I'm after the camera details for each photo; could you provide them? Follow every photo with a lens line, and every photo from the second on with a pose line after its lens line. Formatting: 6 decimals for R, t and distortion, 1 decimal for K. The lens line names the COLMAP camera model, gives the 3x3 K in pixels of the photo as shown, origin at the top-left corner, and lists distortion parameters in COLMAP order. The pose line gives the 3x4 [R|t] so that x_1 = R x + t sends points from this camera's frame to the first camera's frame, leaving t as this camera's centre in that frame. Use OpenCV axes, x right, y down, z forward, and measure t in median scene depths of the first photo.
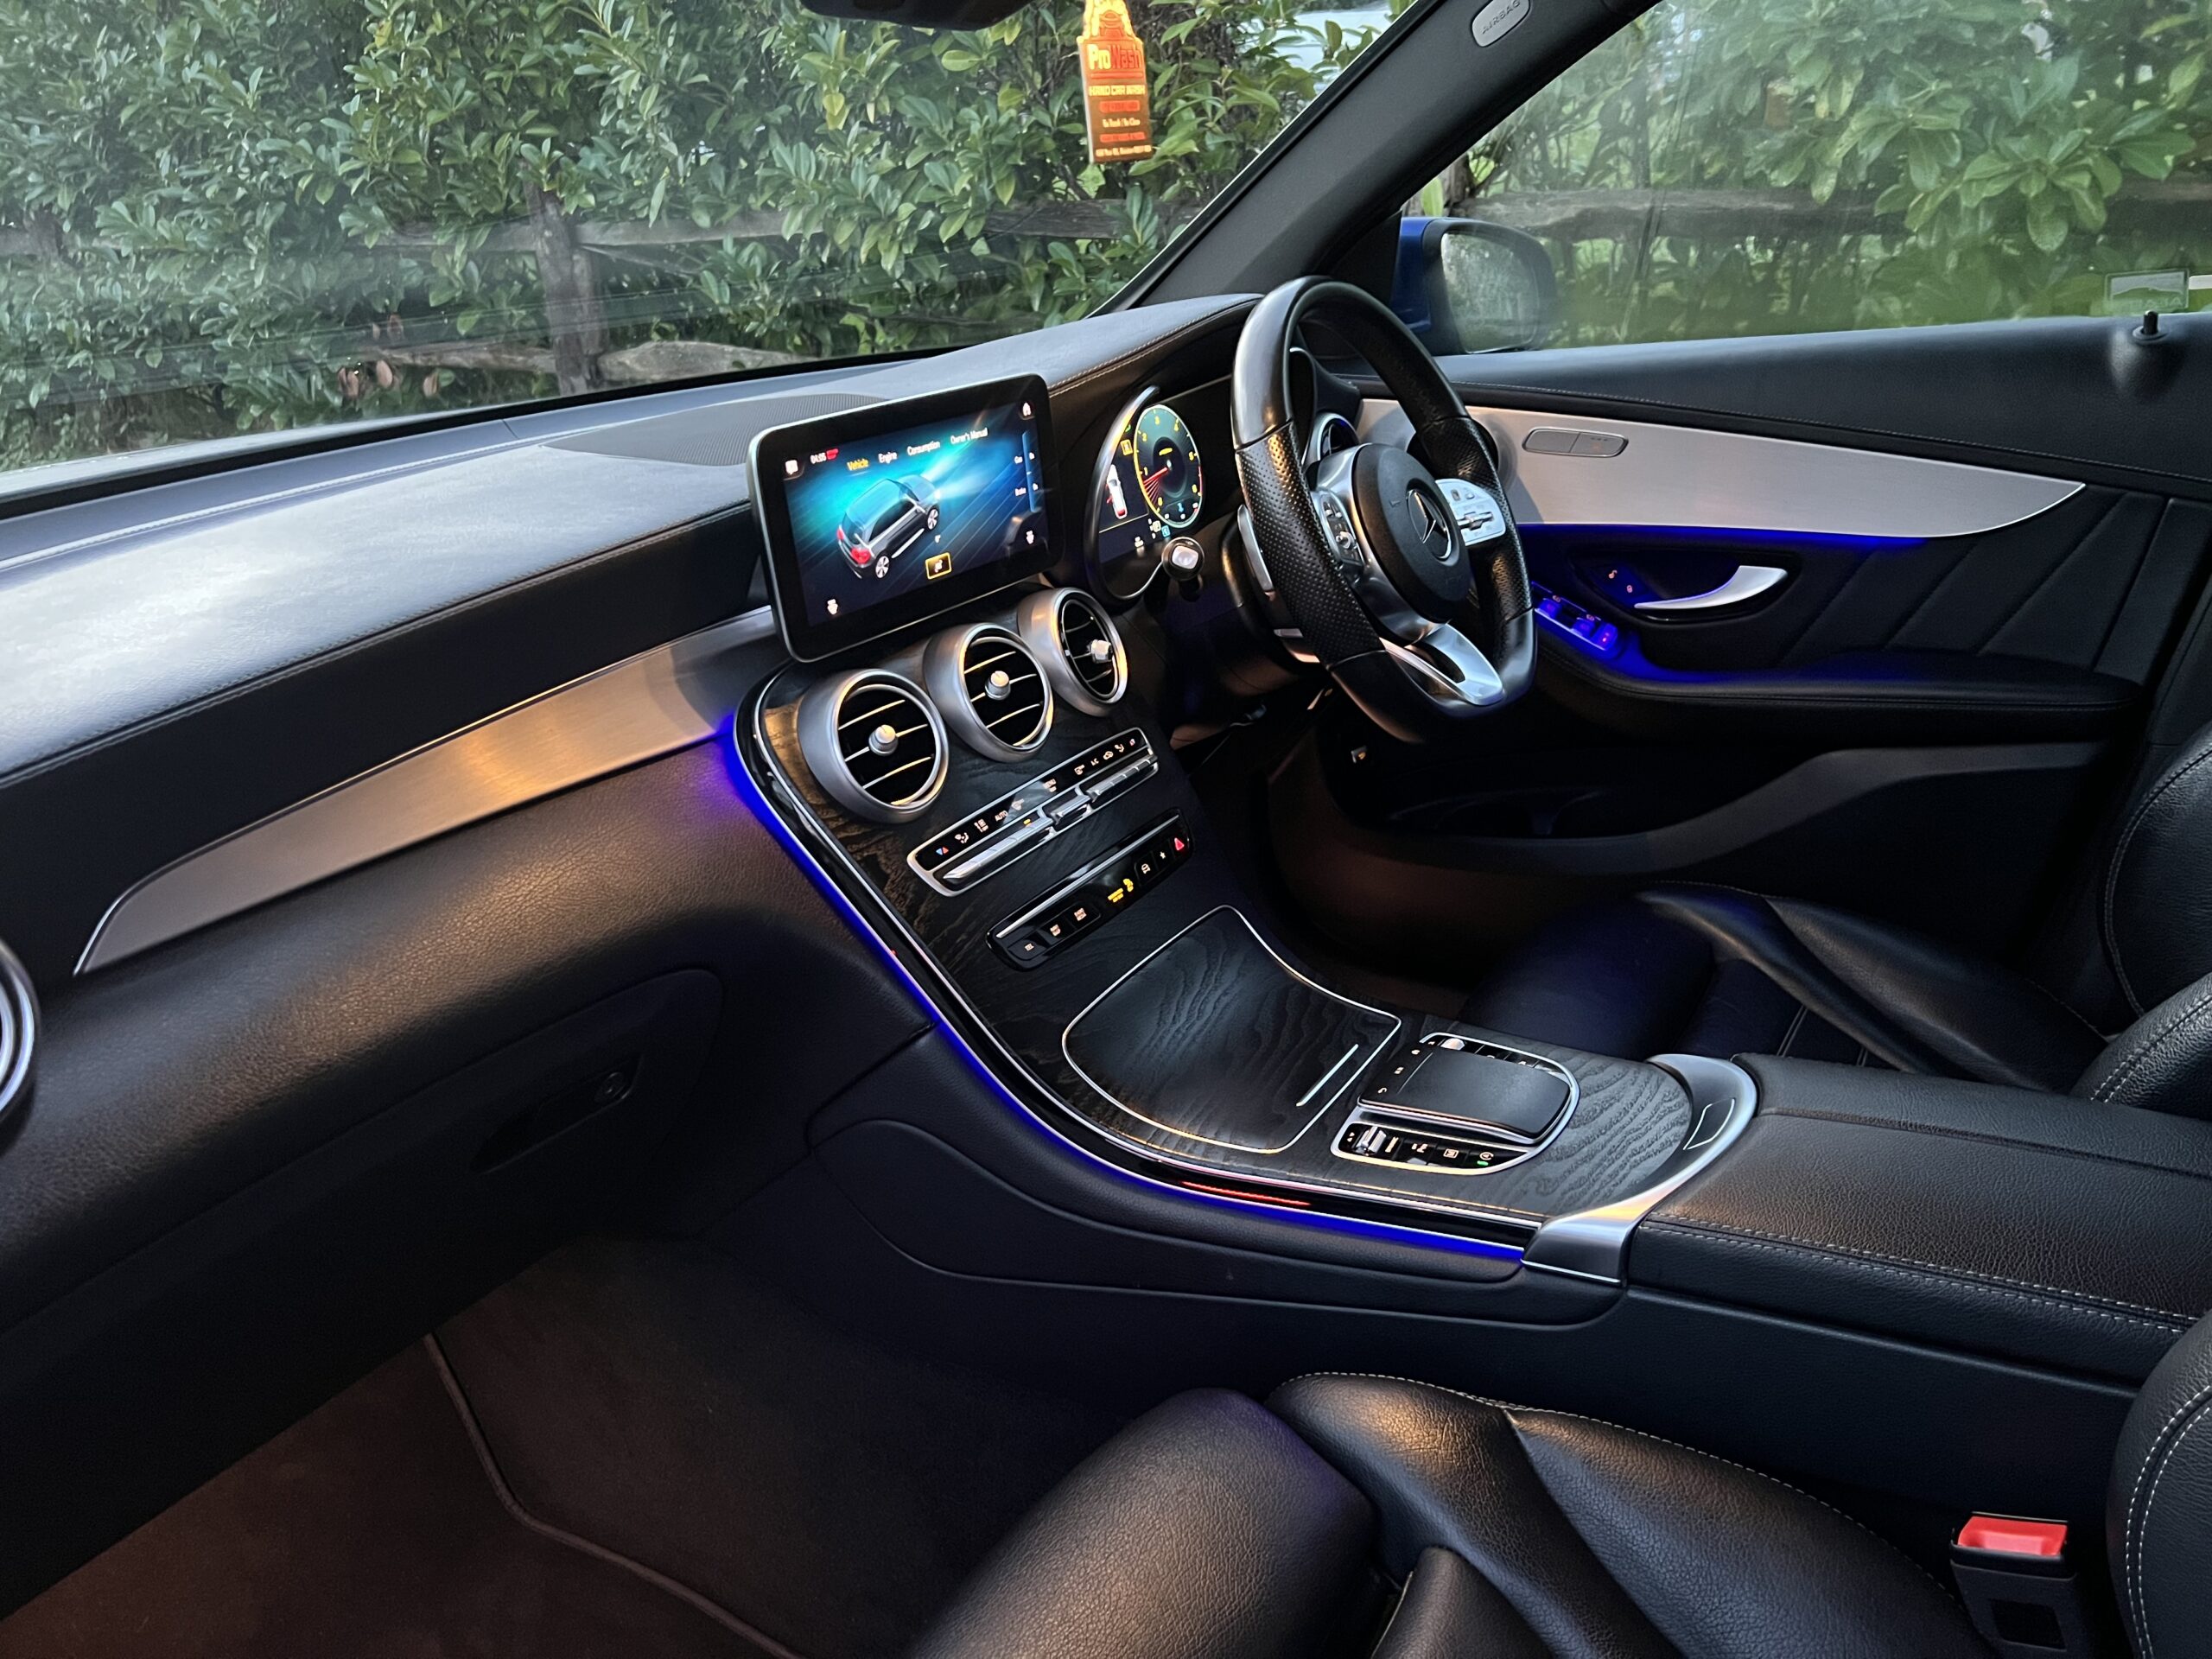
lens RADIAL K [[1646.4, 0, 1107.8], [0, 1646.4, 836.0], [0, 0, 1]] dist [0.049772, -0.073093]
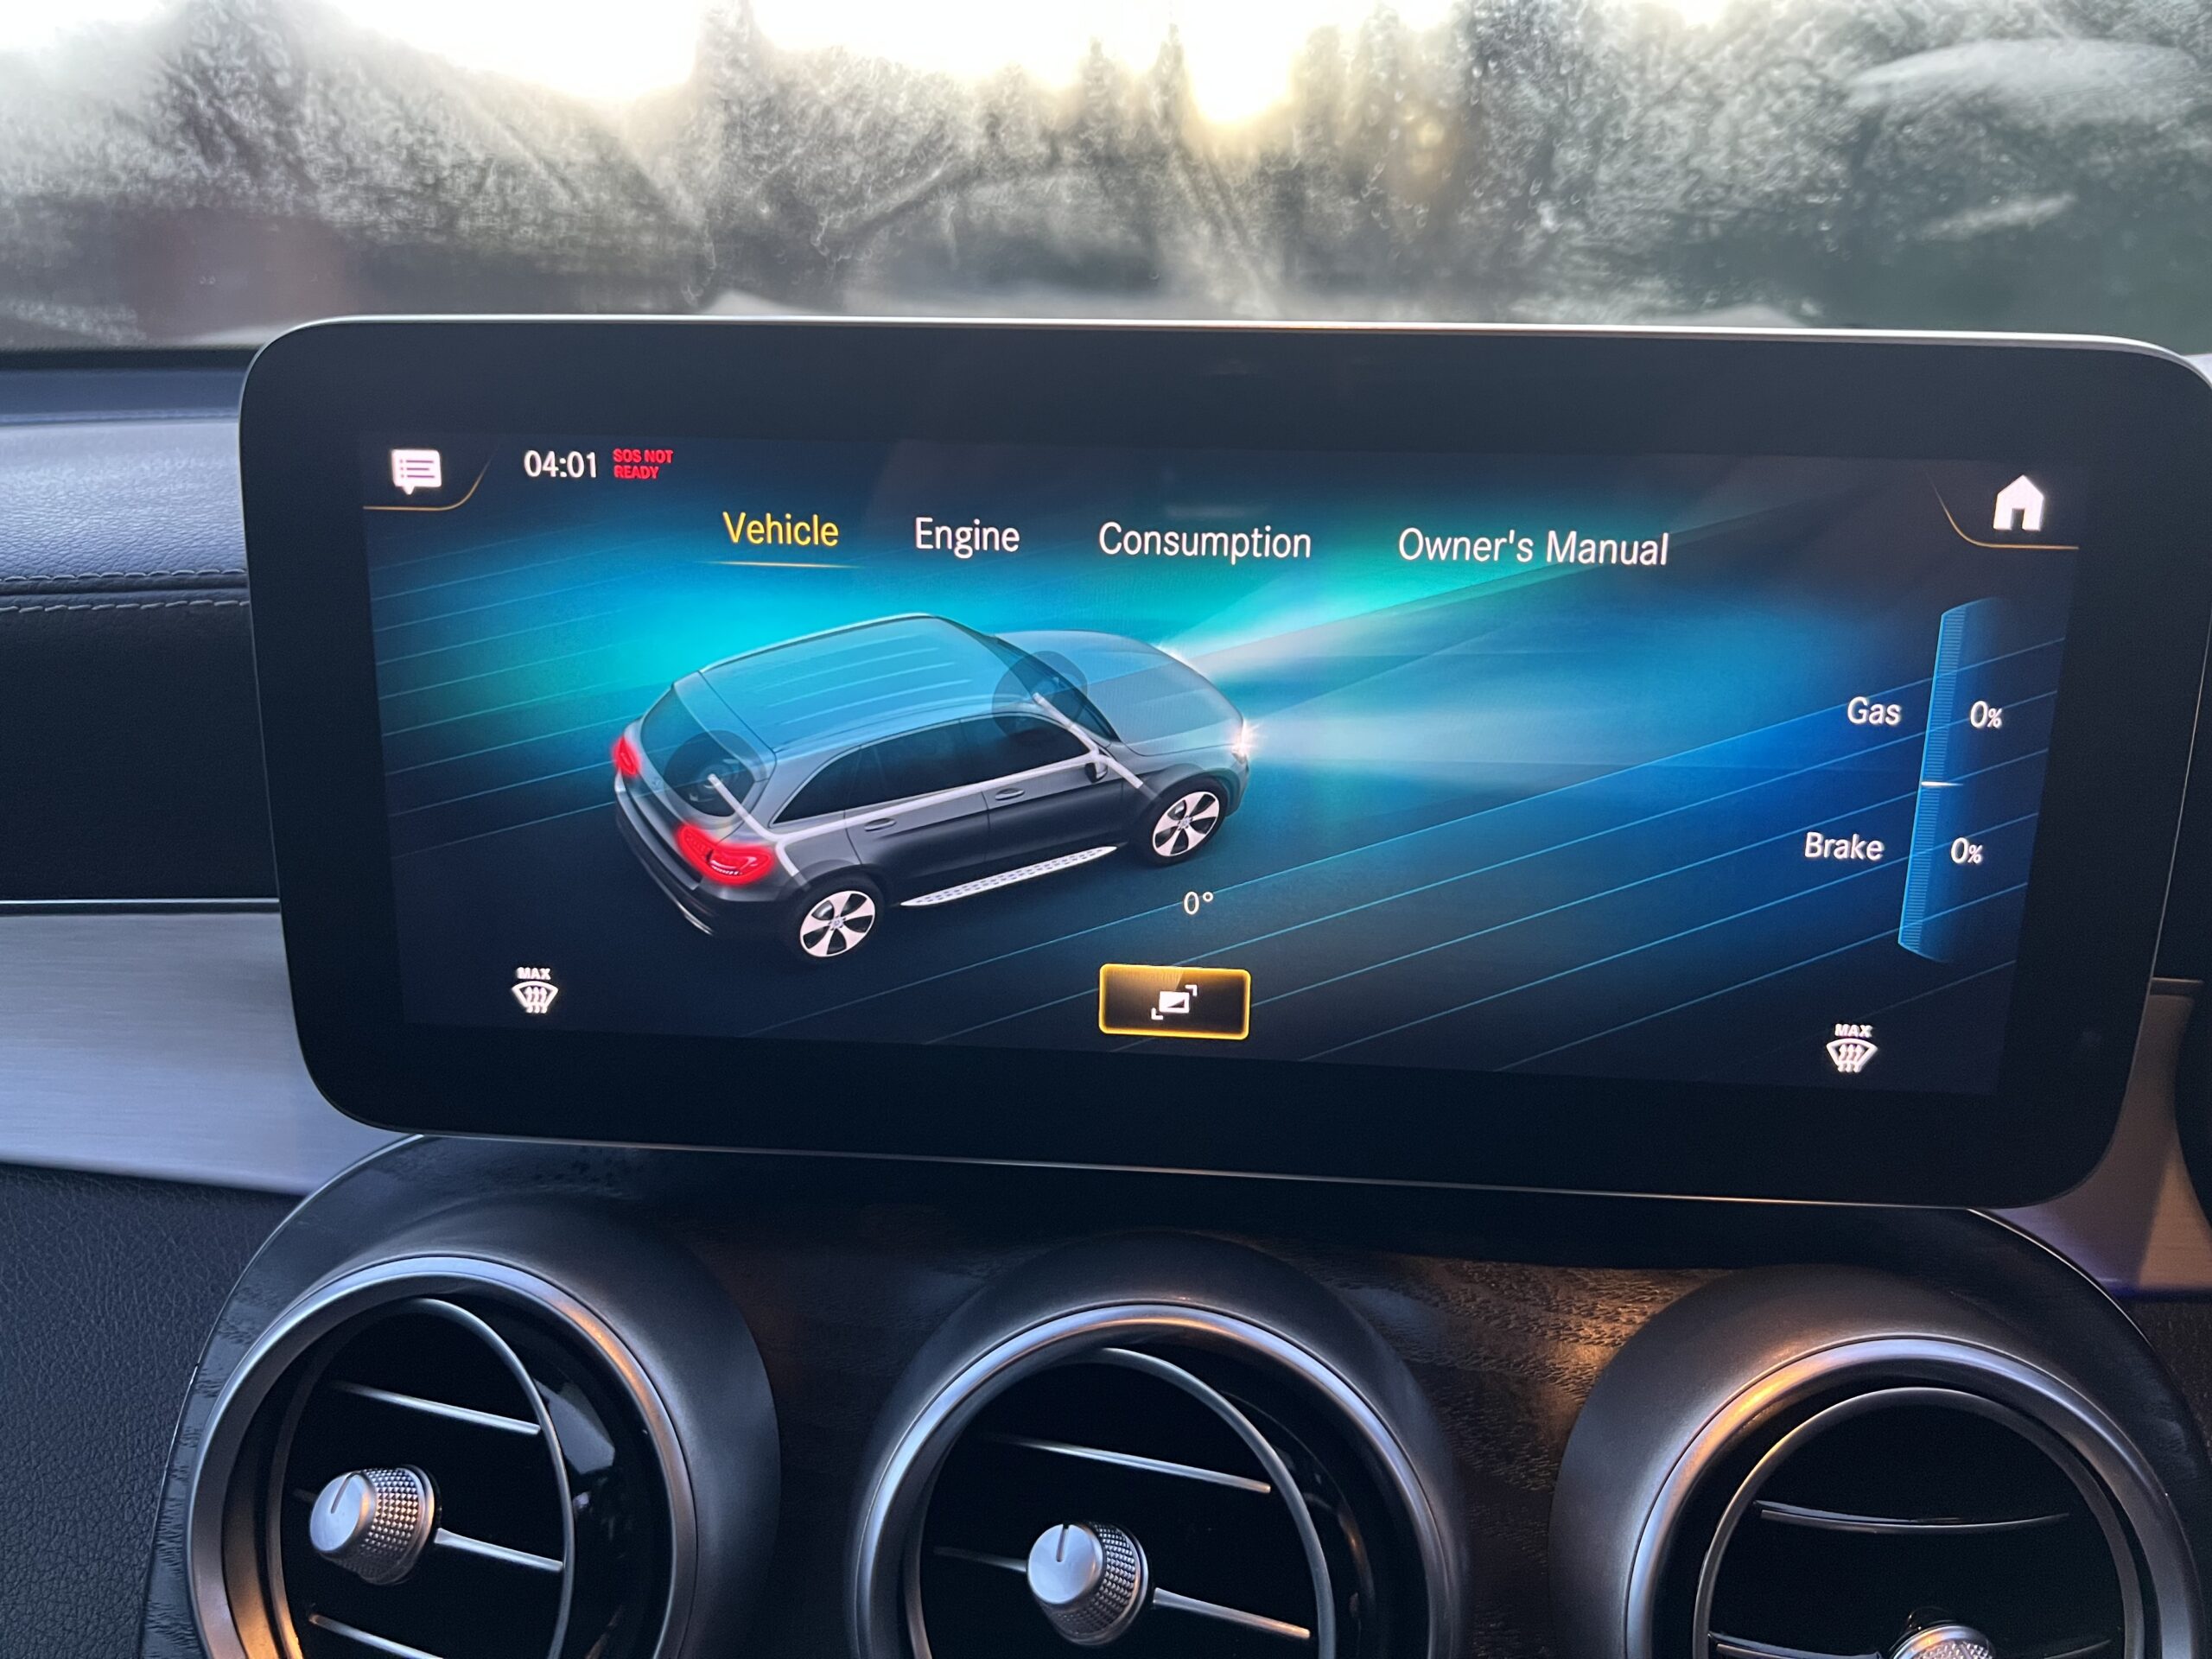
lens RADIAL K [[1646.4, 0, 1093.1], [0, 1646.4, 836.0], [0, 0, 1]] dist [0.049772, -0.073093]
pose [[0.449487, 0.320962, -0.833634, 0.082207], [-0.362470, 0.918473, 0.158187, -0.197359], [0.816442, 0.231064, 0.529180, 0.754906]]
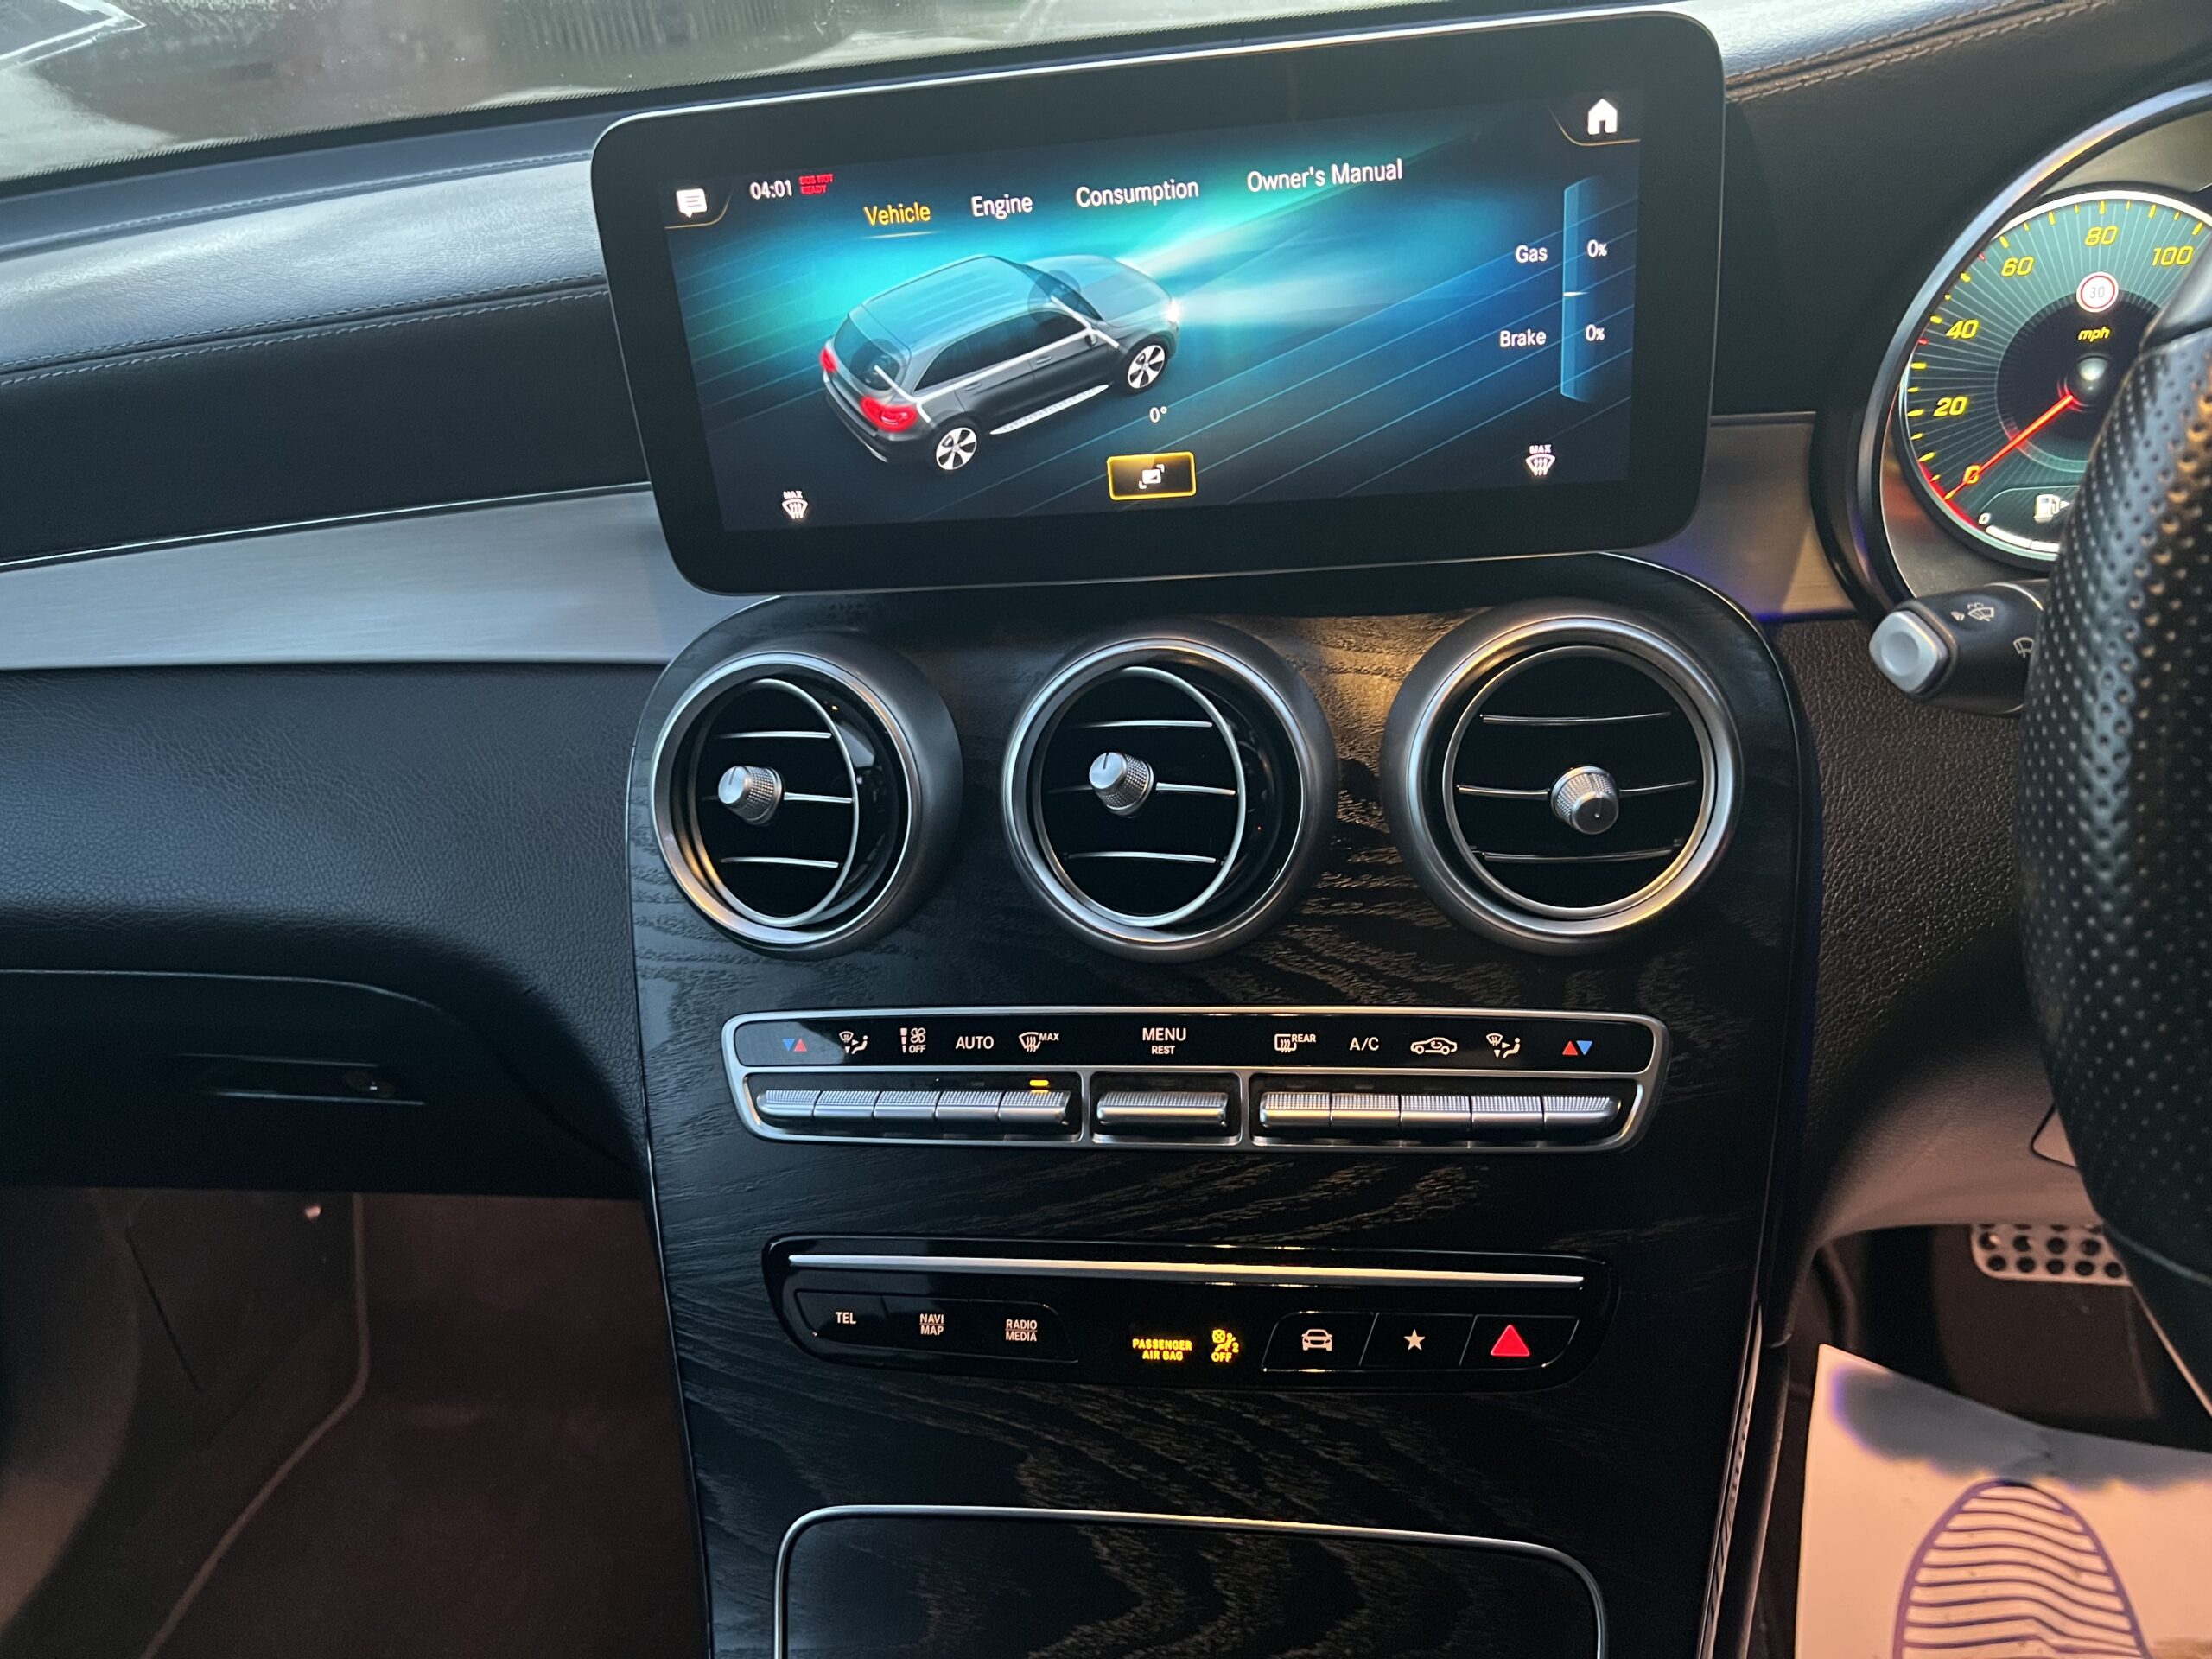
lens RADIAL K [[1646.4, 0, 1111.0], [0, 1646.4, 840.3], [0, 0, 1]] dist [0.049772, -0.073093]
pose [[0.394478, 0.452131, -0.799978, 0.253182], [-0.259556, 0.889951, 0.374991, -0.212073], [0.881486, 0.059713, 0.468419, 0.702280]]
